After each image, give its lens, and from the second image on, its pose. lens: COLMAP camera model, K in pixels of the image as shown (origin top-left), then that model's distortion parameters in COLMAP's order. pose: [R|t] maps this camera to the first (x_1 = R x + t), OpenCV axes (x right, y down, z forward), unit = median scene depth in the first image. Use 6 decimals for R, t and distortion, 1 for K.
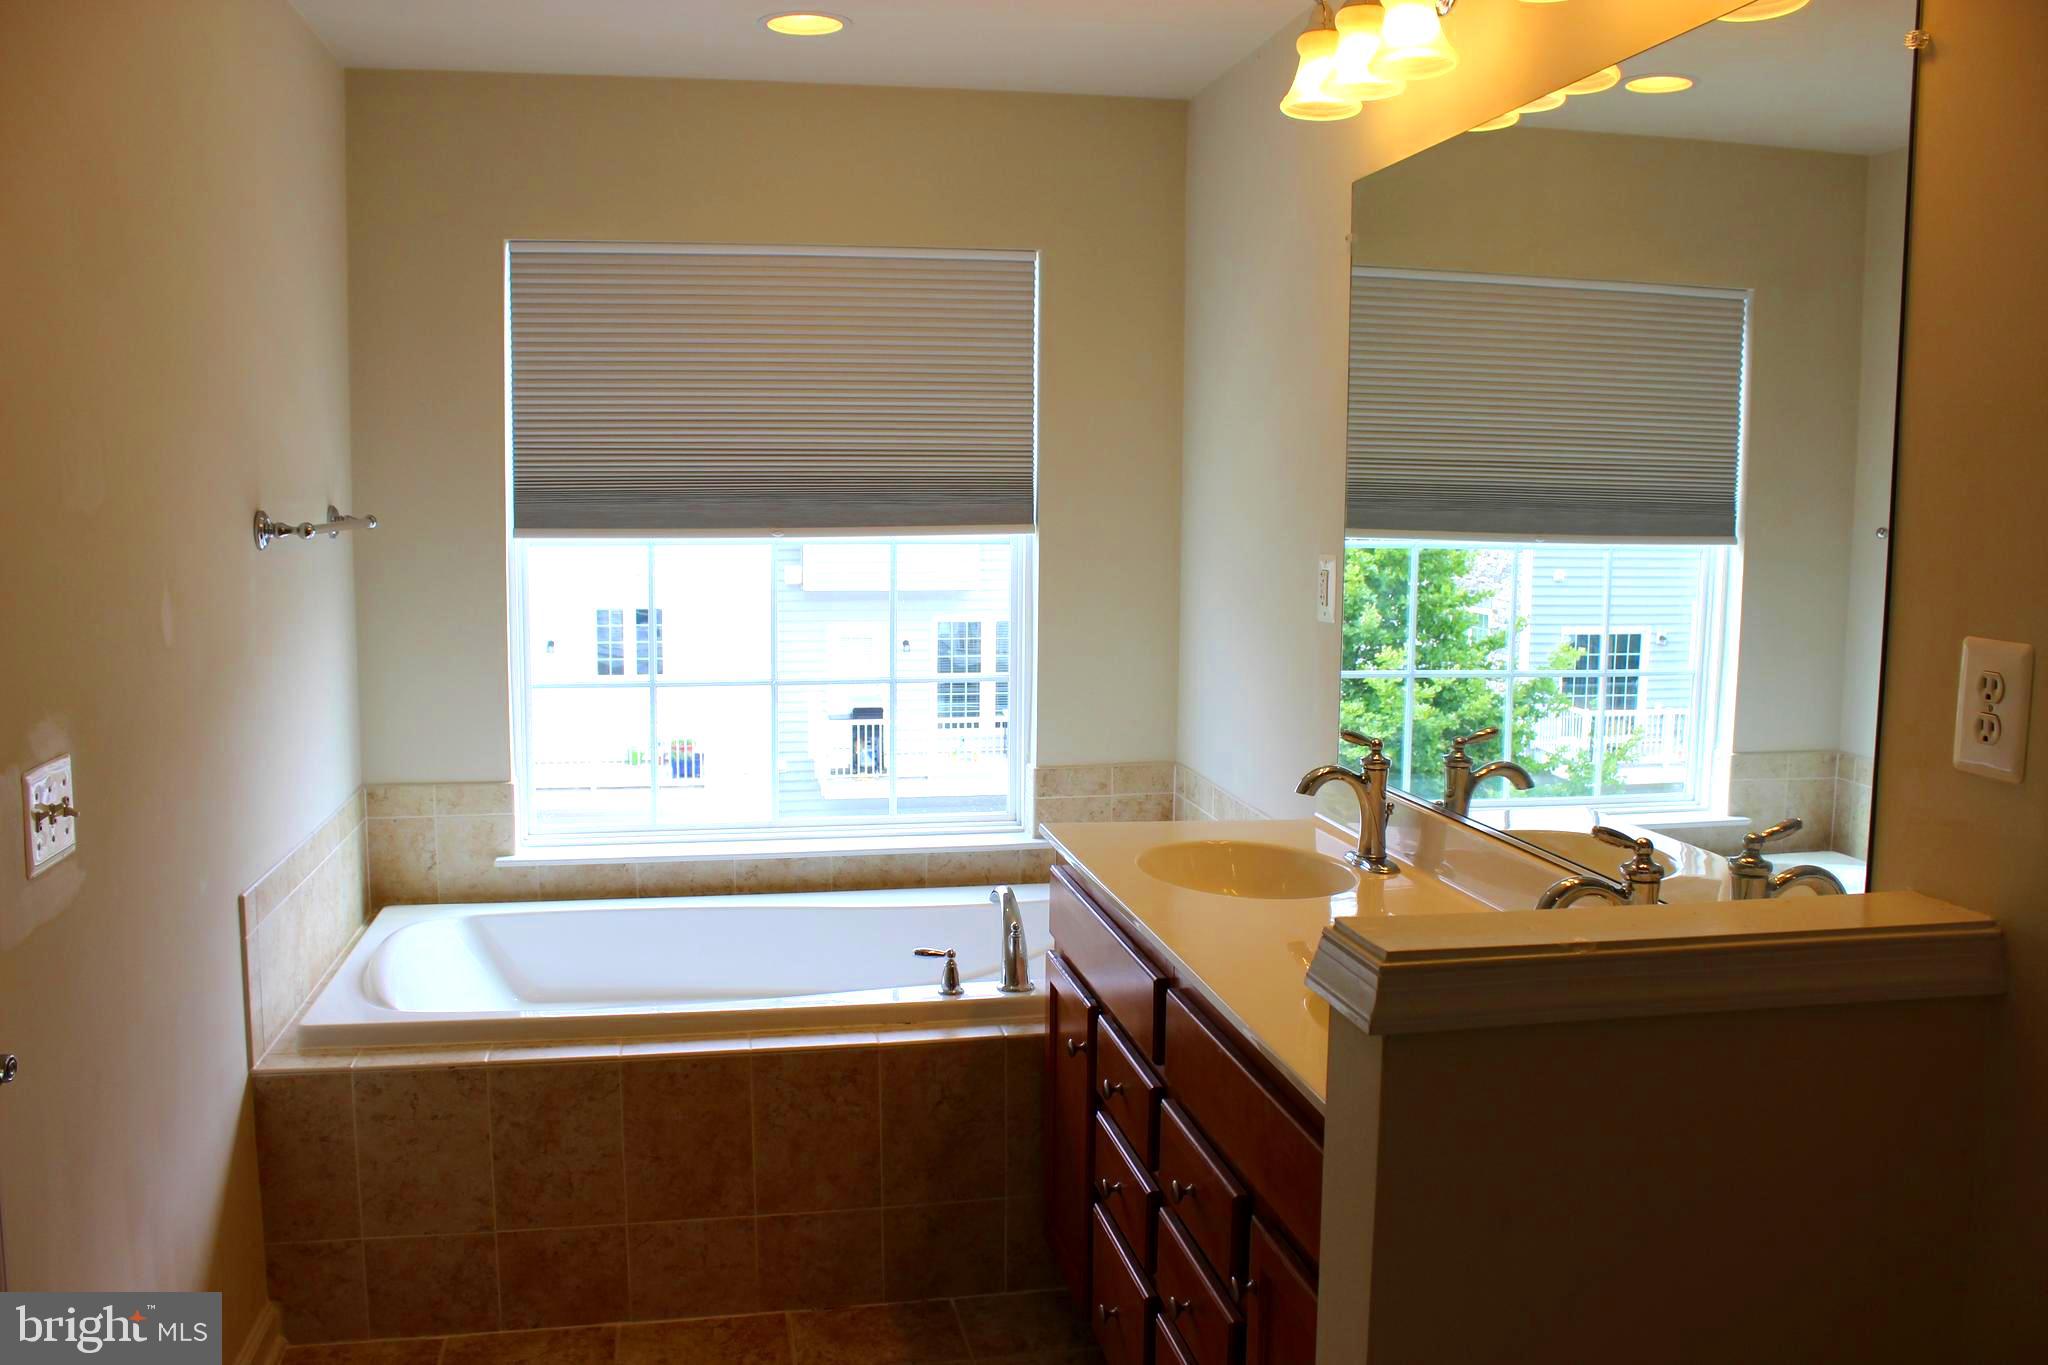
lens RADIAL K [[1707.1, 0, 1024.0], [0, 1707.1, 682.5], [0, 0, 1]] dist [-0.164103, 0.148169]
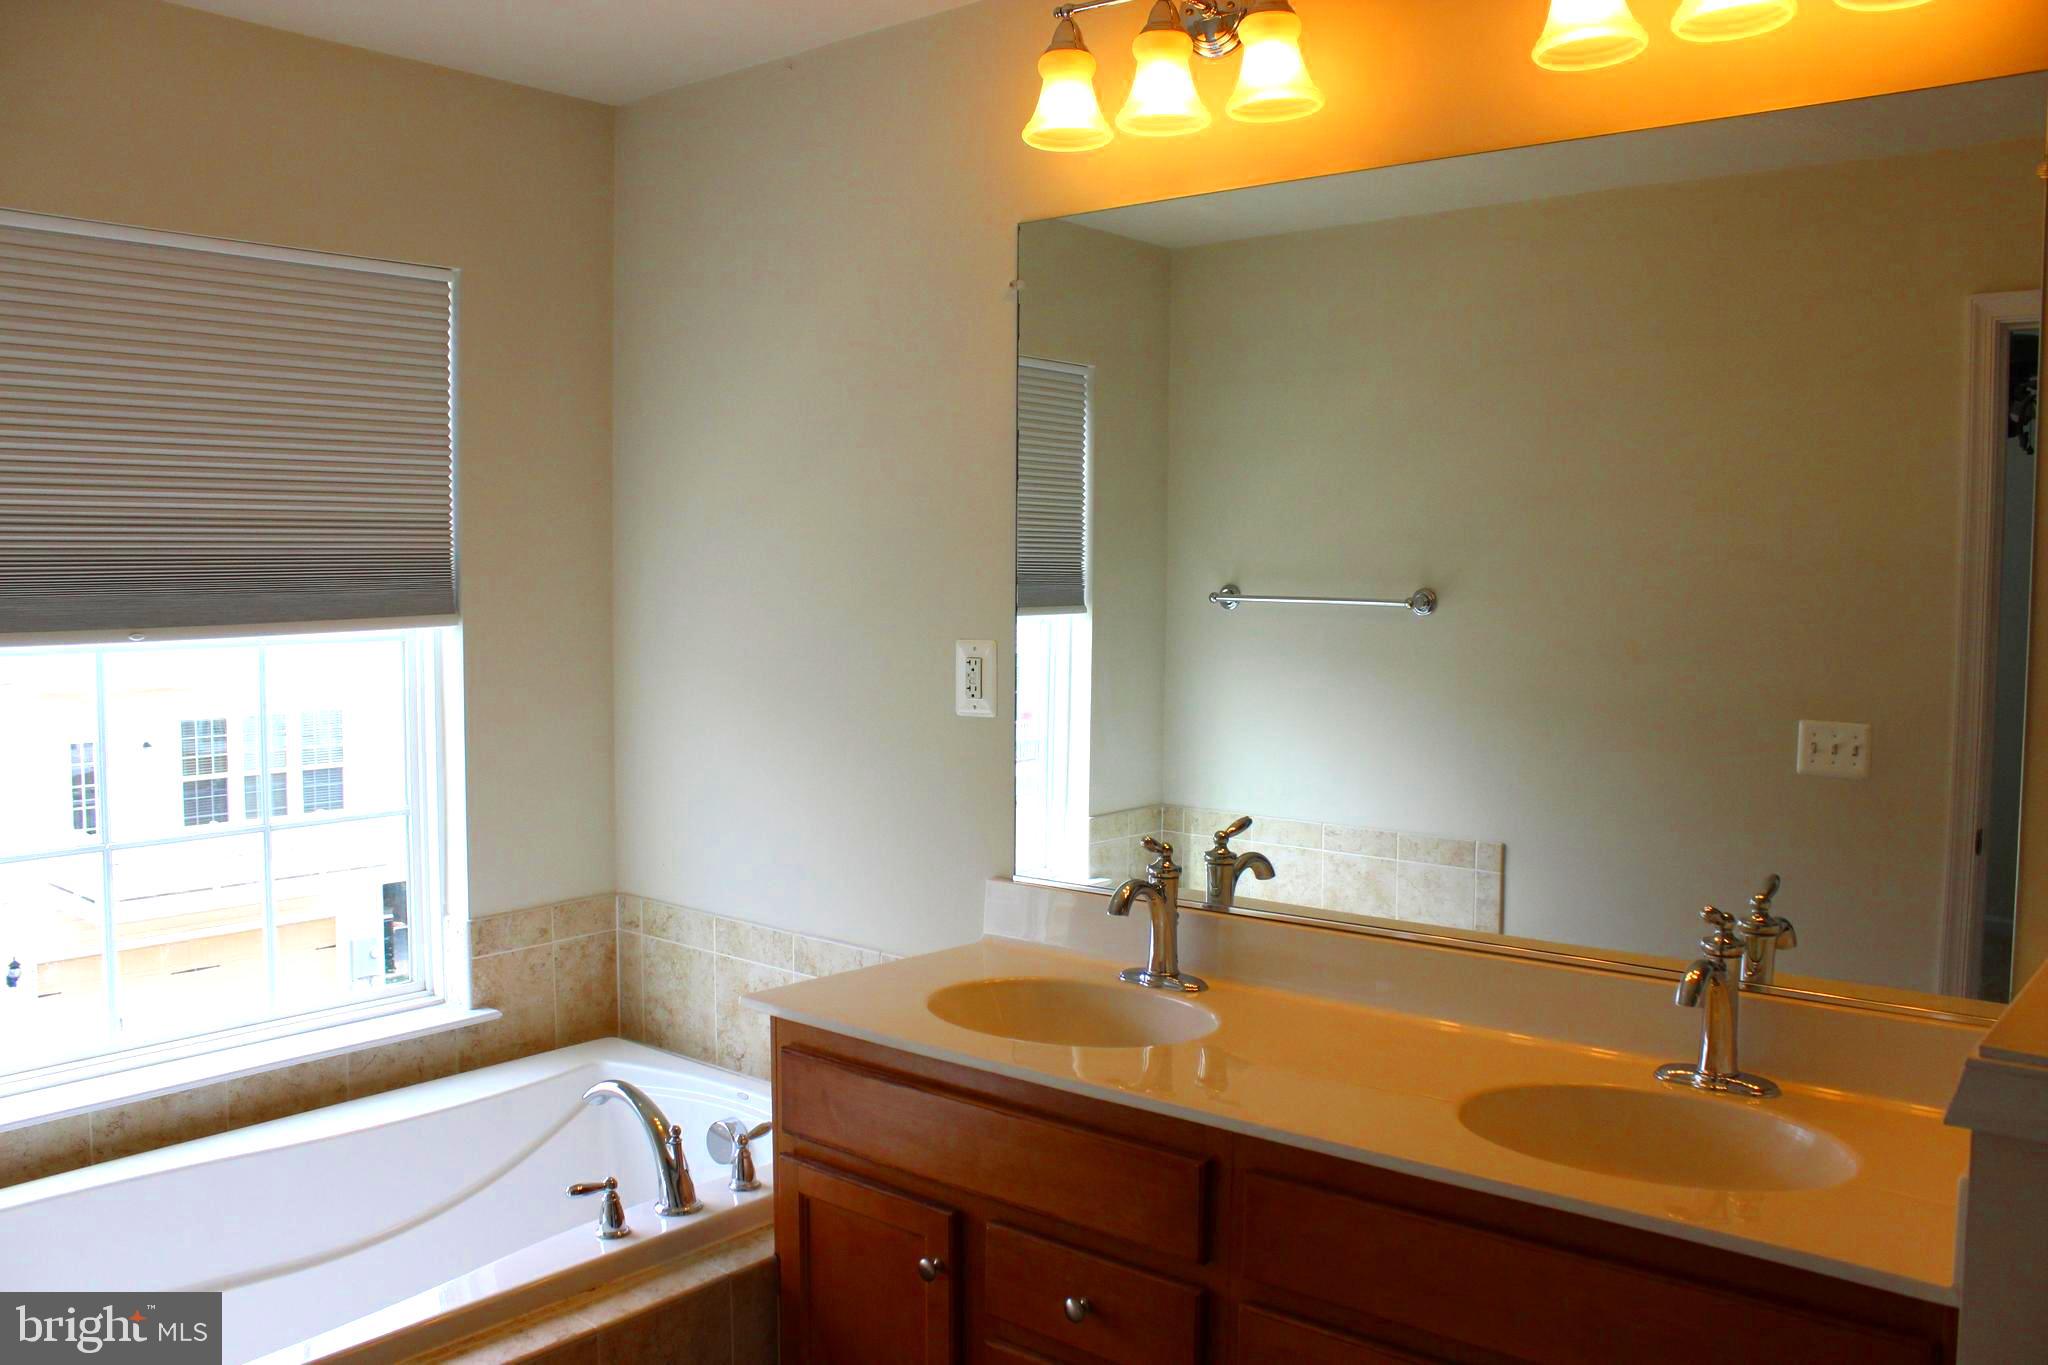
lens RADIAL K [[1707.1, 0, 1024.0], [0, 1707.1, 682.5], [0, 0, 1]] dist [-0.164103, 0.148169]
pose [[0.766703, -0.048882, 0.640139, -0.292974], [0.073789, 0.997199, -0.012231, -0.032236], [-0.637748, 0.056613, 0.768162, 0.235235]]
